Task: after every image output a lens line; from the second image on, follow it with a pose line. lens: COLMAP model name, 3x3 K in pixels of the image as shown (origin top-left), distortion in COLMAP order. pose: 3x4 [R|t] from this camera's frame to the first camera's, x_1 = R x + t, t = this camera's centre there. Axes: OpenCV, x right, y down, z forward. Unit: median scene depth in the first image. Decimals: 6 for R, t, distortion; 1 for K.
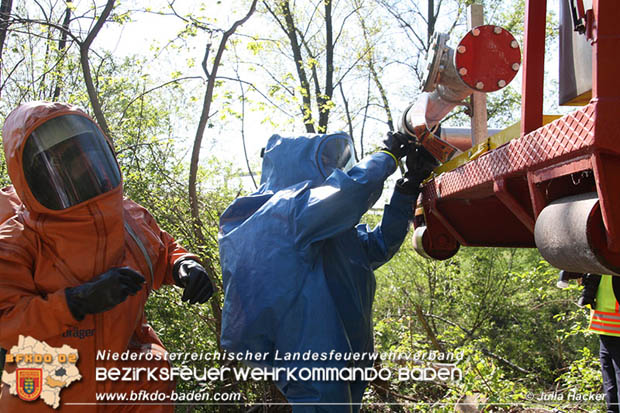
lens RADIAL K [[825.4, 0, 310.0], [0, 825.4, 206.5], [0, 0, 1]] dist [-0.007169, 0.511231]
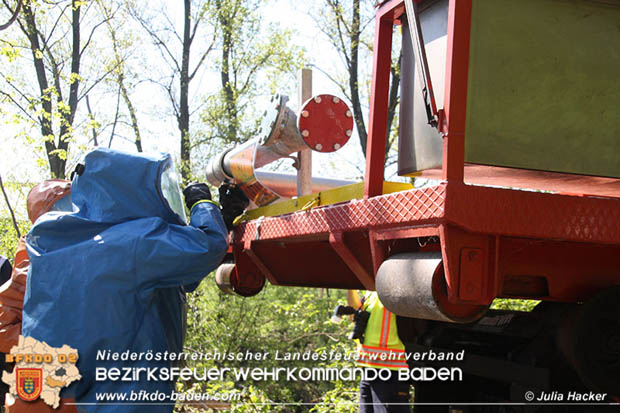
lens RADIAL K [[858.6, 0, 310.0], [0, 858.6, 206.5], [0, 0, 1]] dist [0.152476, 0.029394]
pose [[0.951763, 0.056885, 0.301516, -0.109514], [-0.048181, 0.998181, -0.036234, -0.015350], [-0.303029, 0.019958, 0.952772, -0.080495]]
